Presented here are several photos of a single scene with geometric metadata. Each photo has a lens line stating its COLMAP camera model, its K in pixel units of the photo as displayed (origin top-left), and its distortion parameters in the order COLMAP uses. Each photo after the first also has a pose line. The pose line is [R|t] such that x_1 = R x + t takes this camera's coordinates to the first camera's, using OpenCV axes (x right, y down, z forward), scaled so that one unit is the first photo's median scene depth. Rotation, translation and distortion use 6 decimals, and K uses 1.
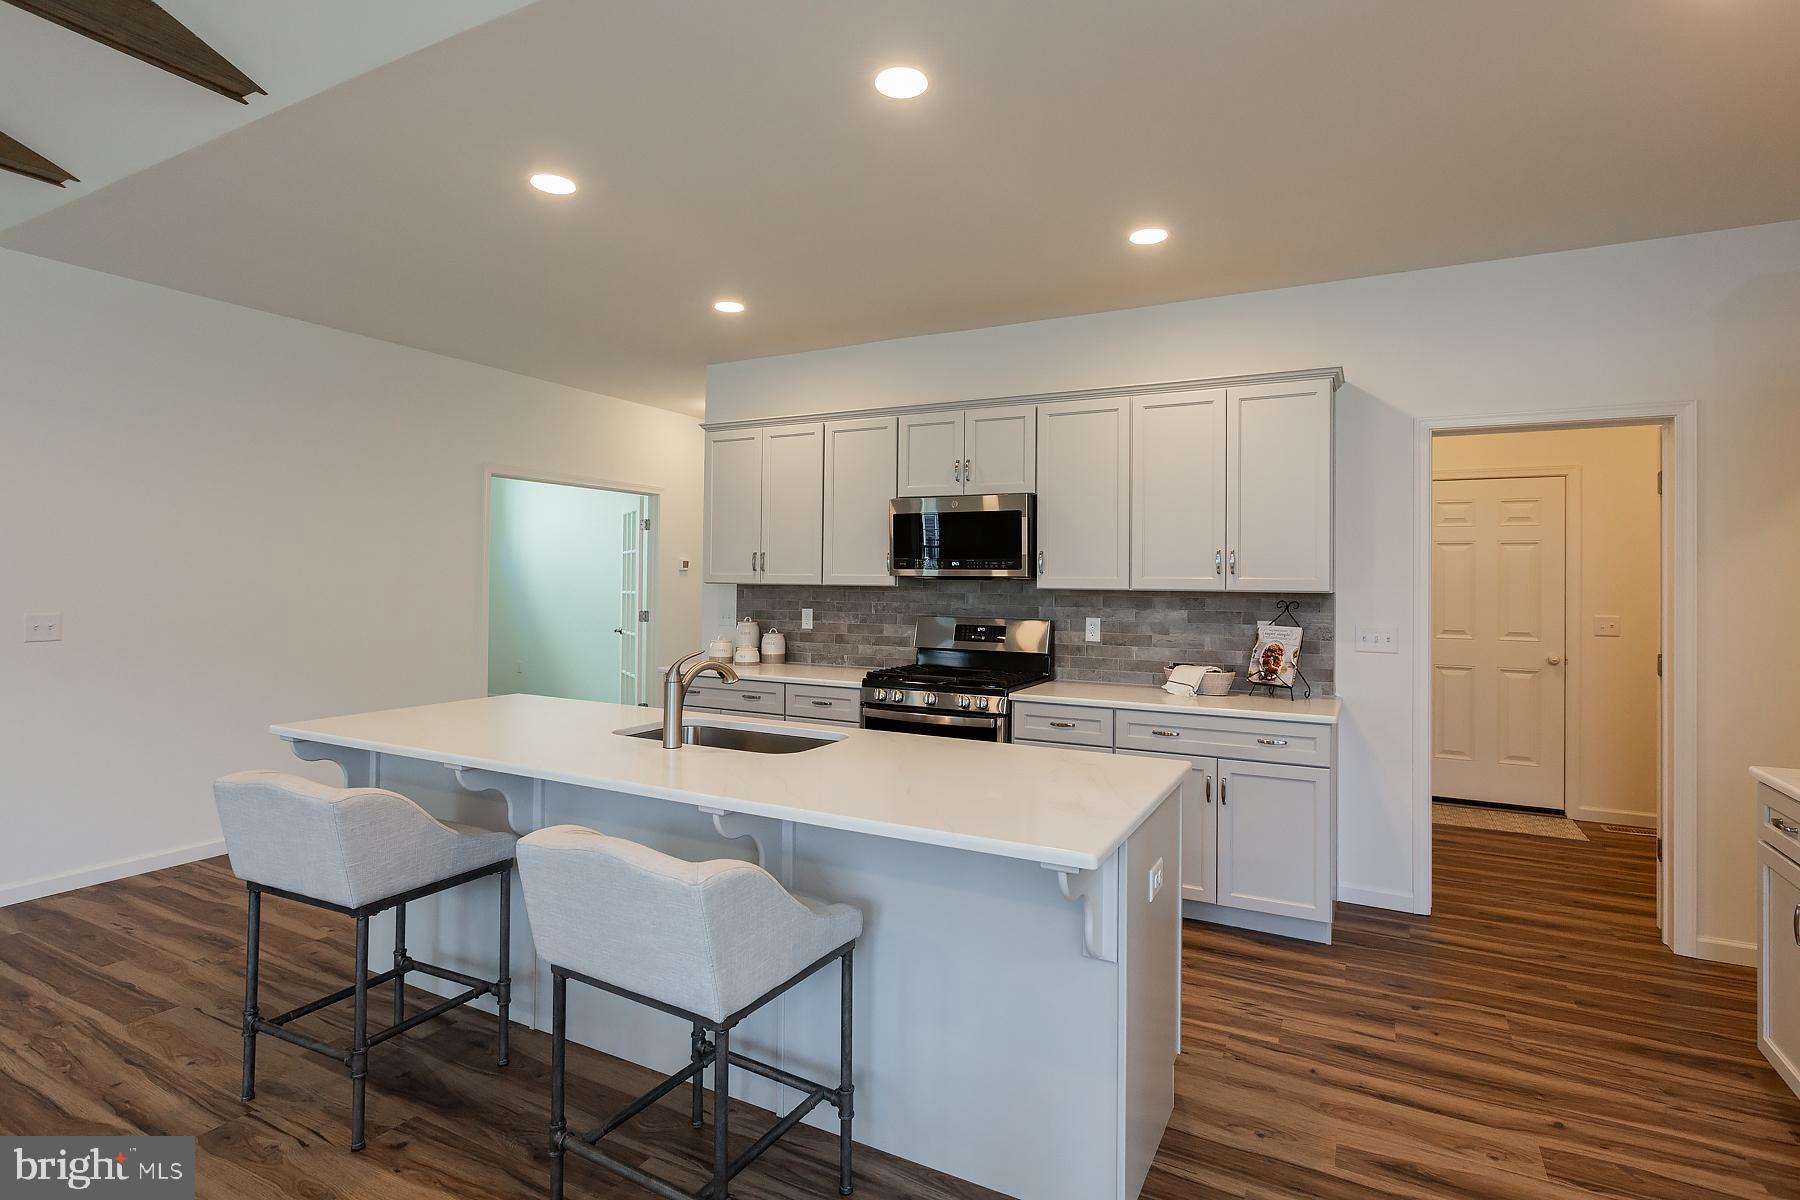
lens RADIAL K [[880.7, 0, 917.0], [0, 880.7, 573.6], [0, 0, 1]] dist [-0.003126, -0.000759]
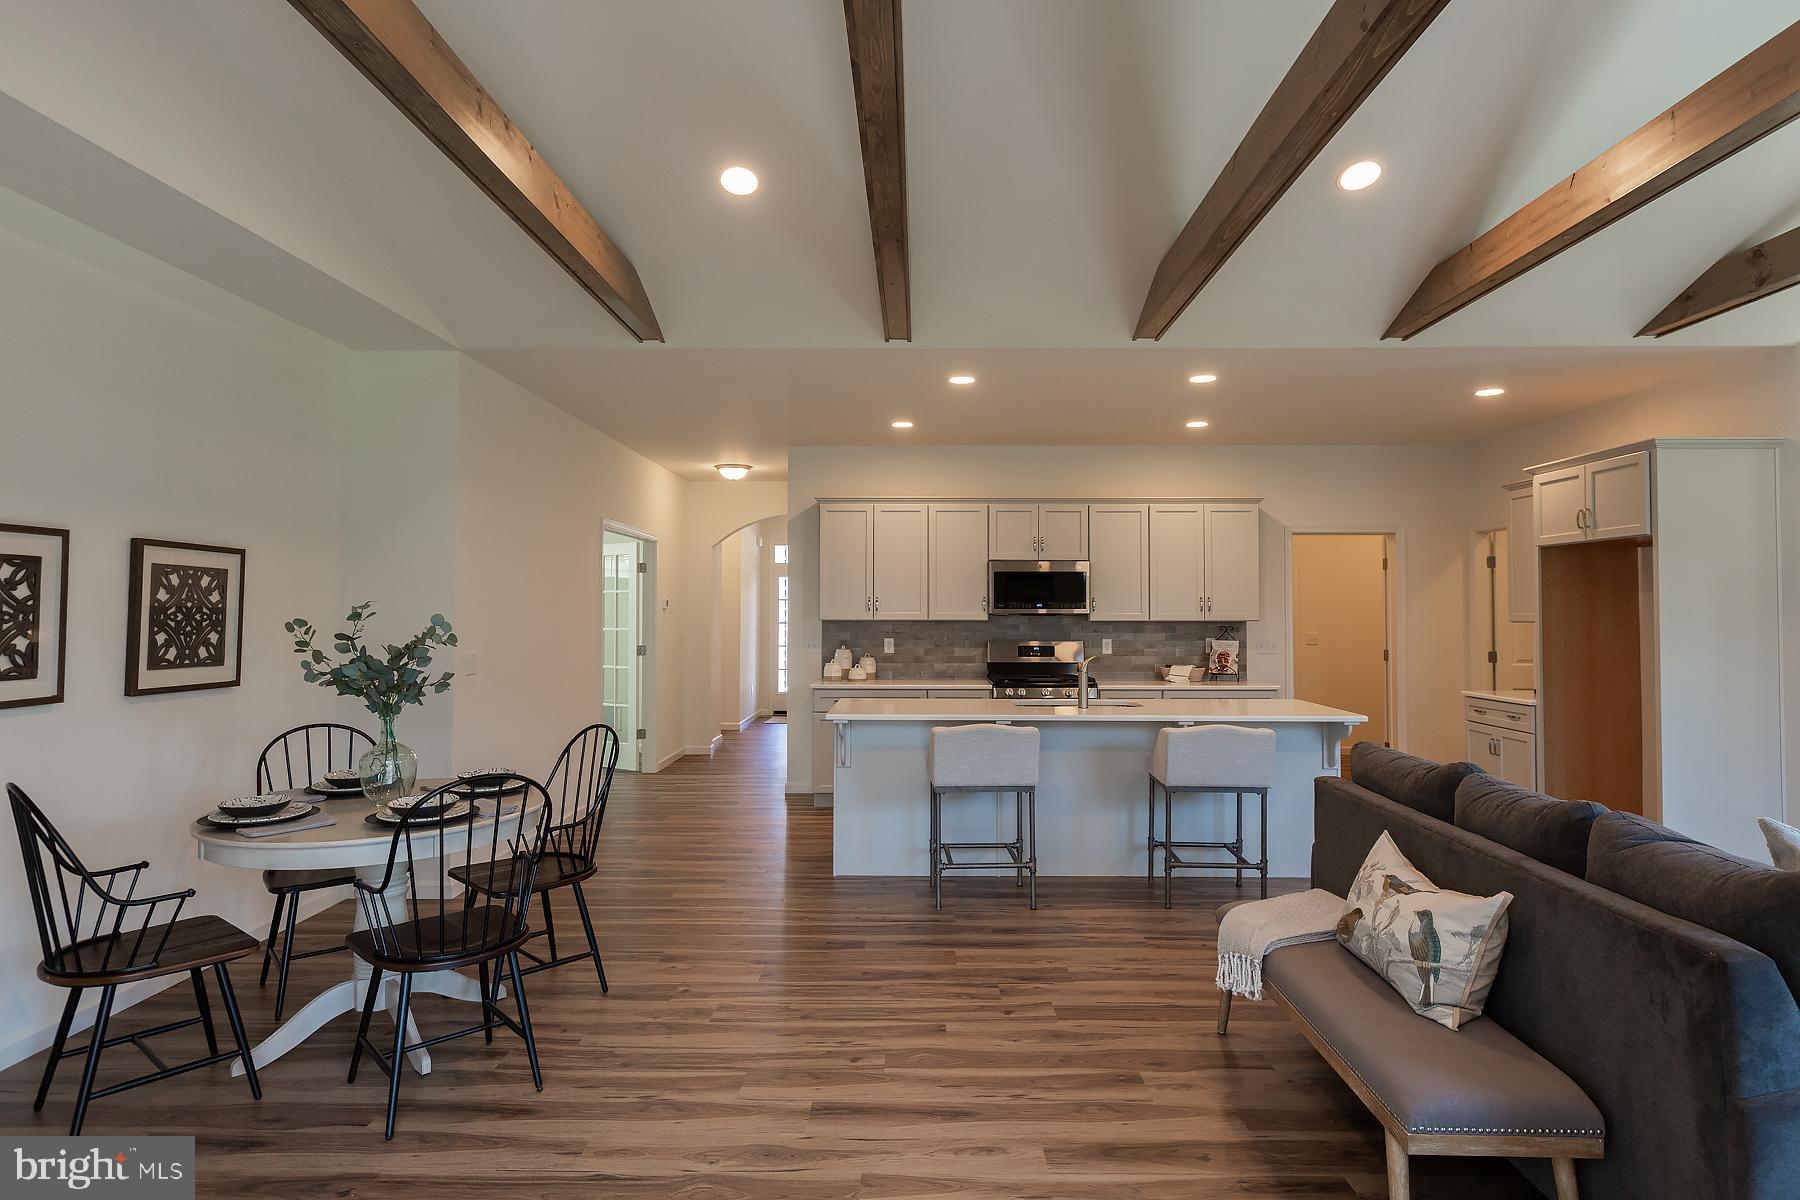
lens RADIAL K [[985.5, 0, 908.3], [0, 985.5, 590.5], [0, 0, 1]] dist [-0.001384, -0.000214]
pose [[0.895434, 0.001474, 0.445191, -0.936776], [0.004543, 0.999912, -0.012448, -0.016633], [-0.445170, 0.013169, 0.895349, -0.435004]]
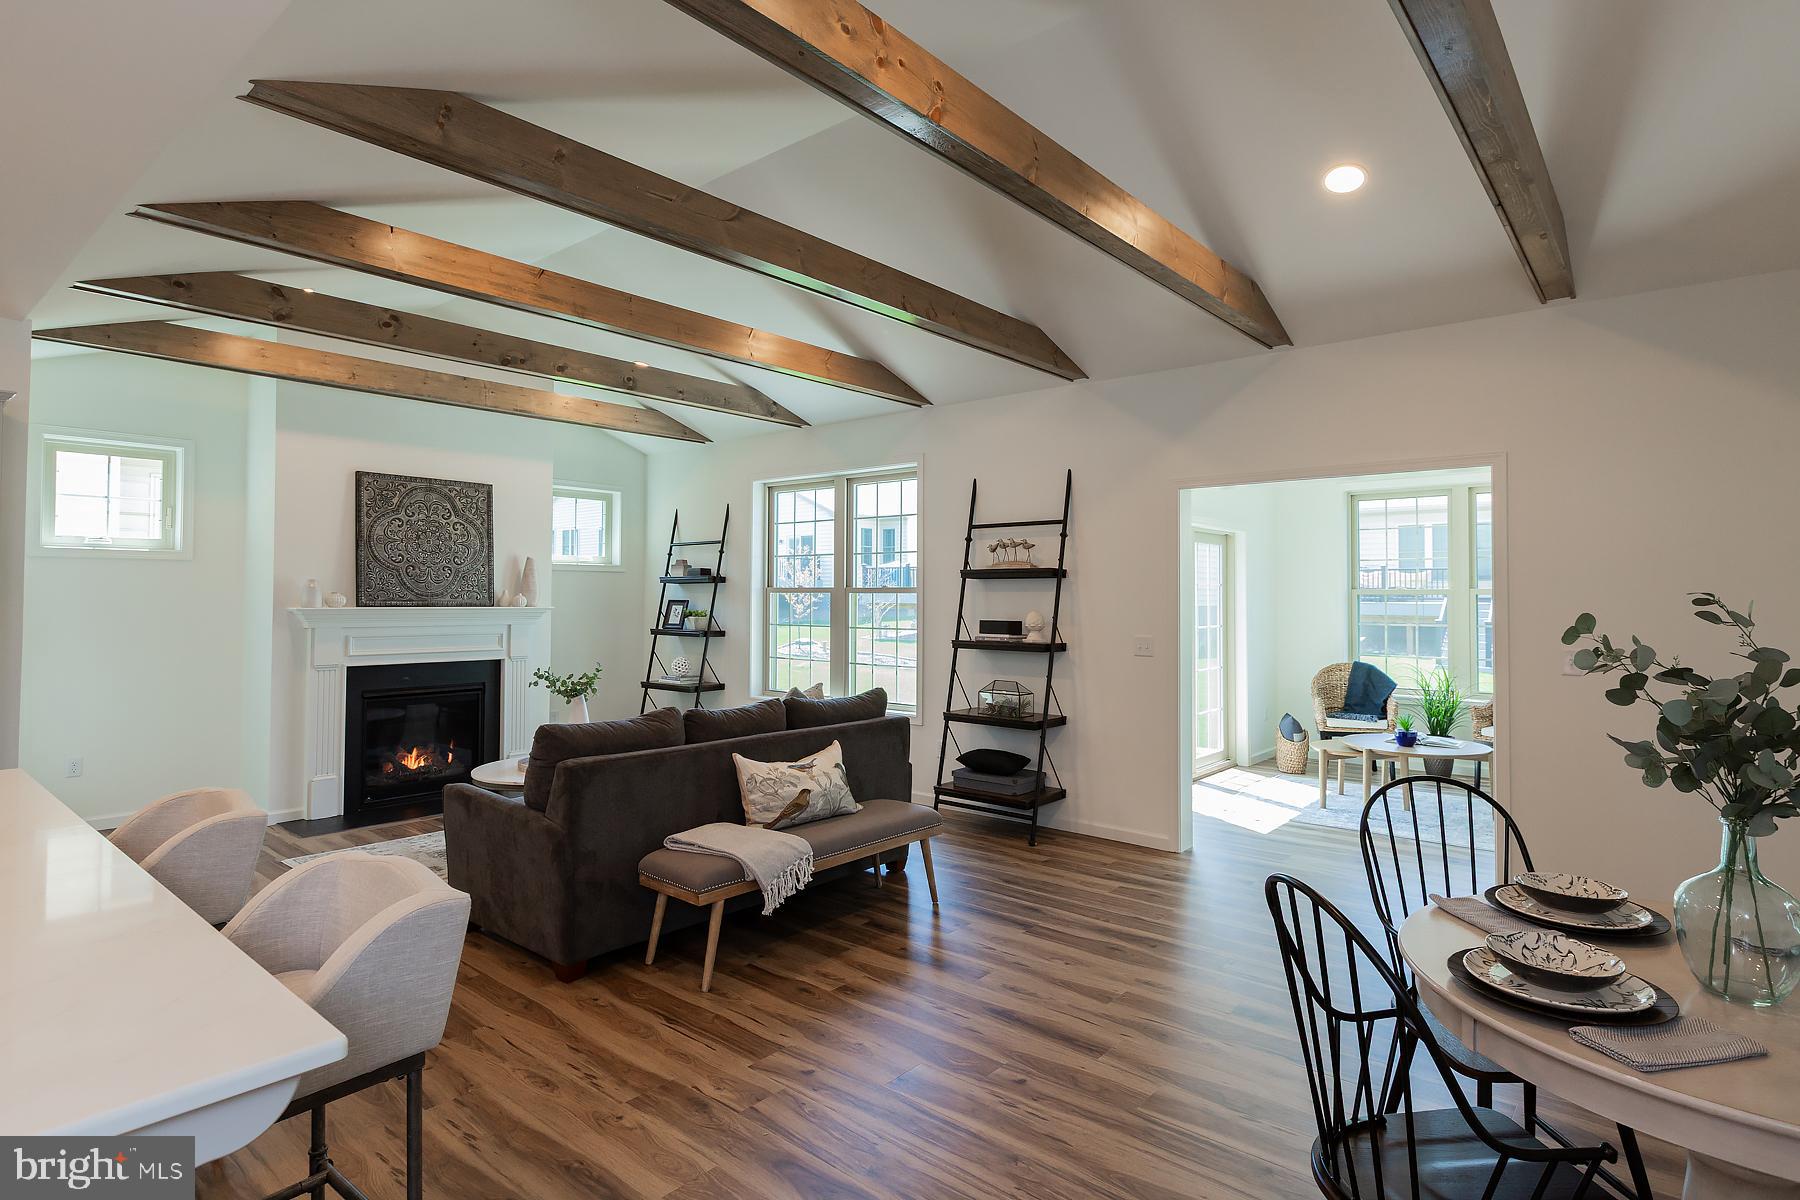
lens RADIAL K [[936.2, 0, 909.3], [0, 936.2, 578.6], [0, 0, 1]] dist [-0.001510, -0.000500]
pose [[-0.974627, -0.008763, 0.223665, -0.711881], [-0.014816, 0.999568, -0.025399, -0.010275], [-0.223346, -0.028068, -0.974335, 0.912482]]
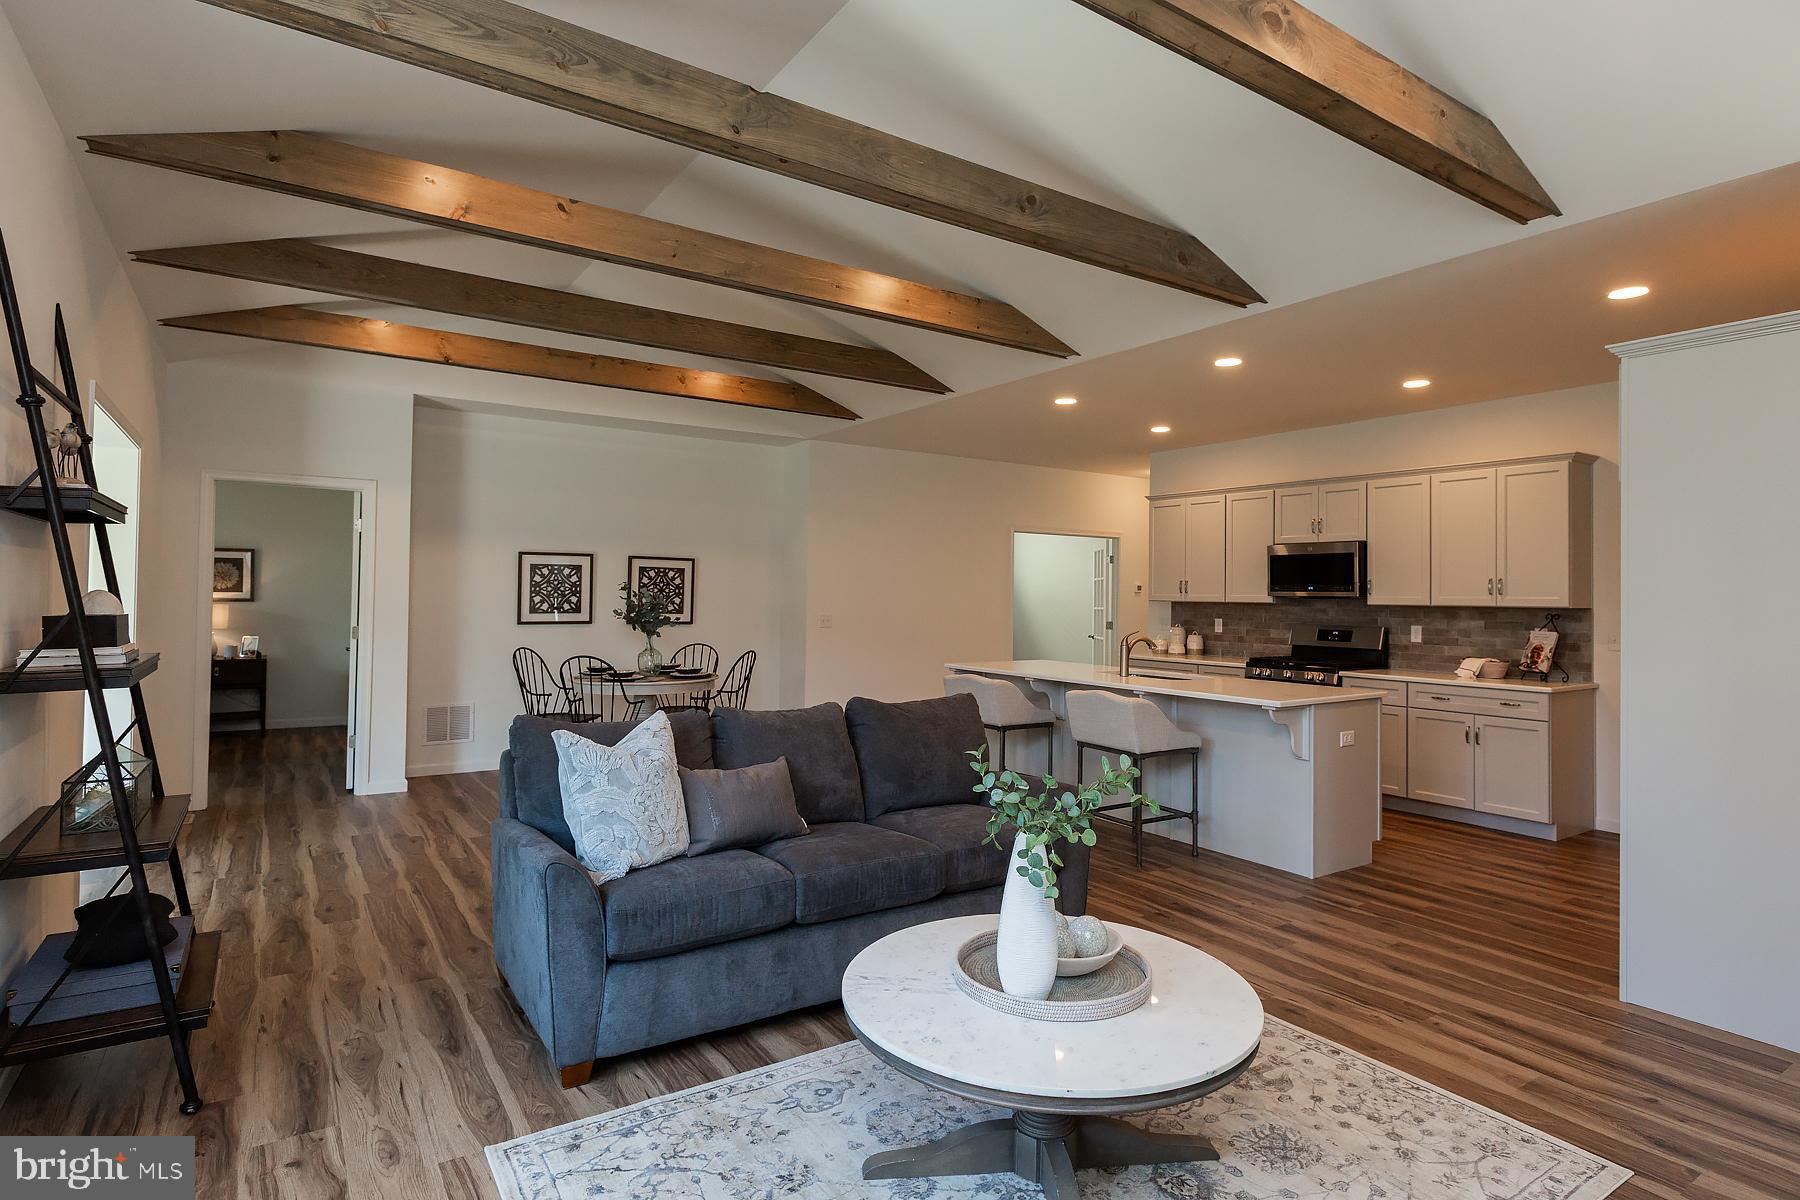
lens RADIAL K [[943.4, 0, 931.2], [0, 943.4, 581.1], [0, 0, 1]] dist [-0.000930, 0.000333]
pose [[0.884281, -0.006049, -0.466916, 0.227271], [-0.001132, 0.999885, -0.015098, 0.002215], [0.466954, 0.013879, 0.884173, -0.747742]]
